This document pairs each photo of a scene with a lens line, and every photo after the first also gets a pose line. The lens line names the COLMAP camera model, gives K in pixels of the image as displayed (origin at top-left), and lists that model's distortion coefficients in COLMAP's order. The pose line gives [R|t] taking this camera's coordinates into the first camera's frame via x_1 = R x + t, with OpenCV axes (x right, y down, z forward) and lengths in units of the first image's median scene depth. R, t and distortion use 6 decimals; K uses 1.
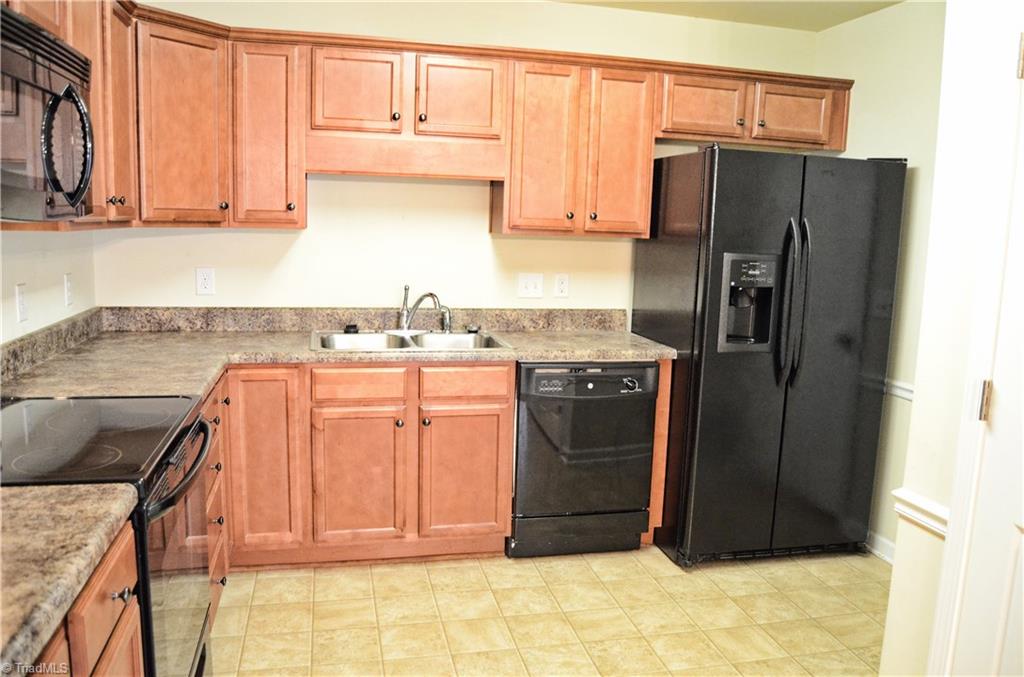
lens RADIAL K [[794.1, 0, 514.2], [0, 794.1, 338.0], [0, 0, 1]] dist [-0.094977, 0.032950]
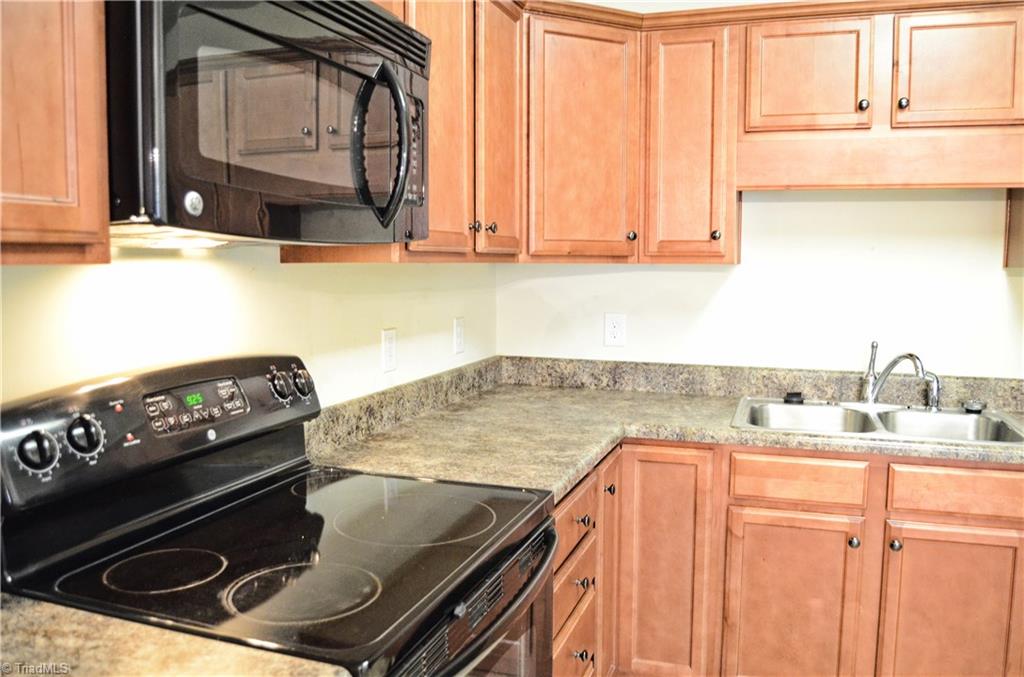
lens RADIAL K [[794.1, 0, 516.5], [0, 794.1, 342.3], [0, 0, 1]] dist [-0.094977, 0.032950]
pose [[0.842440, 0.025432, -0.538190, -0.032884], [-0.055920, 0.997618, -0.040390, -0.021633], [0.535881, 0.064121, 0.841855, 0.262294]]
